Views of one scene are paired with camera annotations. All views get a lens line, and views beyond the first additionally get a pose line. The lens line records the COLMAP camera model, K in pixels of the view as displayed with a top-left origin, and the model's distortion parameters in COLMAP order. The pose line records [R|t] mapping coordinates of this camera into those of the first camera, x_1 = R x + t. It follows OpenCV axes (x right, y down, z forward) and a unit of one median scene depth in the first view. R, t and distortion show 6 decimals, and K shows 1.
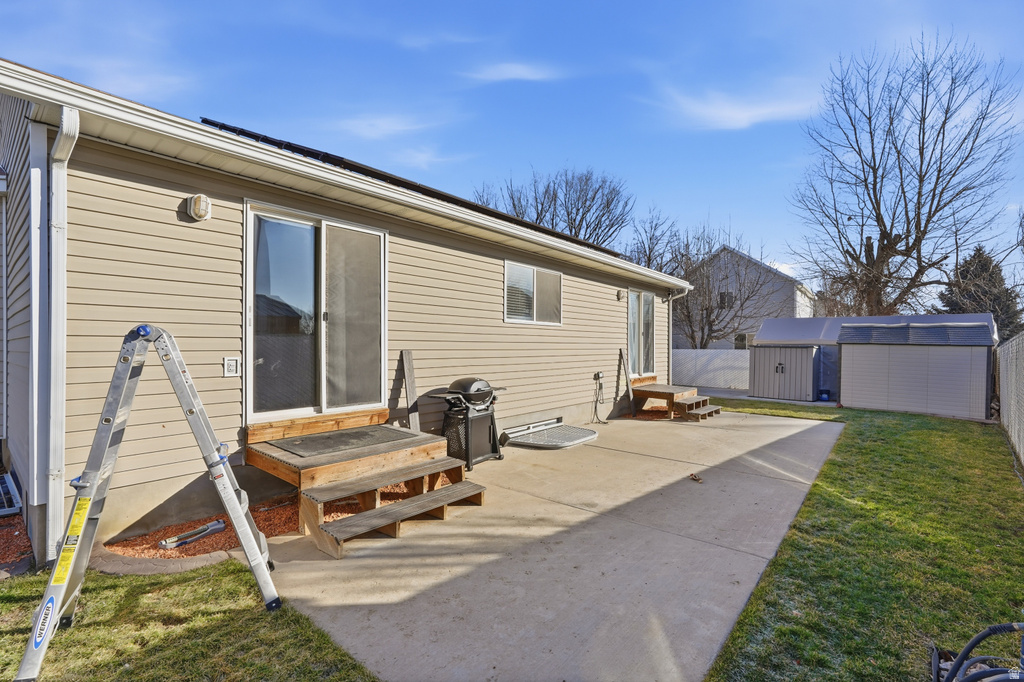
lens RADIAL K [[462.4, 0, 508.8], [0, 462.4, 342.2], [0, 0, 1]] dist [-0.013478, 0.008795]
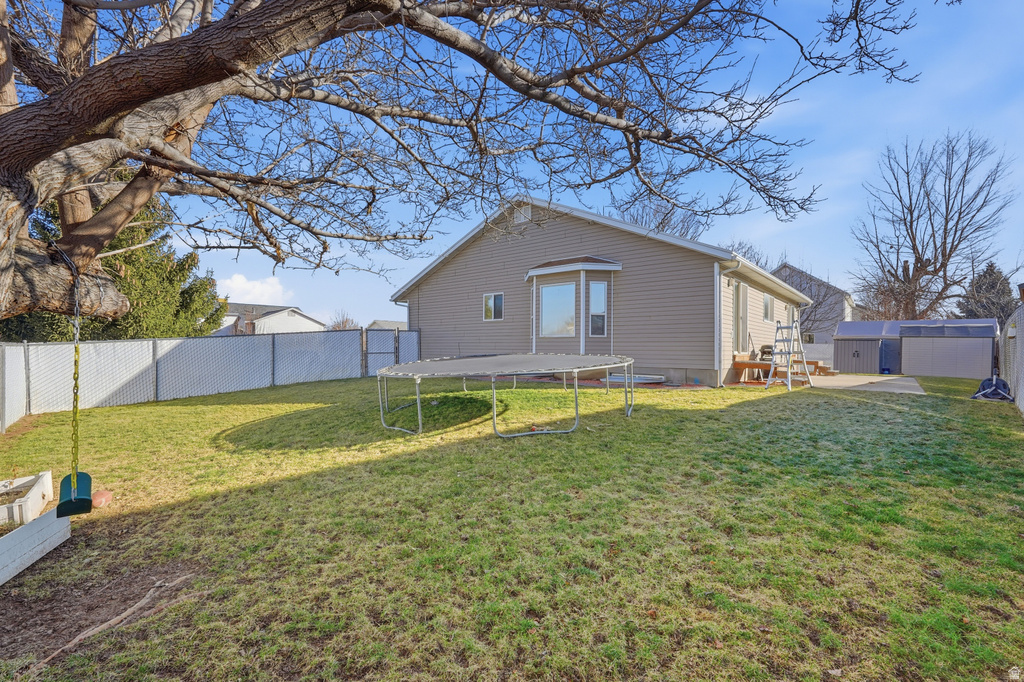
lens RADIAL K [[462.4, 0, 517.1], [0, 462.4, 347.2], [0, 0, 1]] dist [-0.013478, 0.008795]
pose [[0.999978, 0.002016, -0.006340, -0.343564], [-0.002014, 0.999998, 0.000321, 0.023064], [0.006340, -0.000309, 0.999980, -0.347754]]
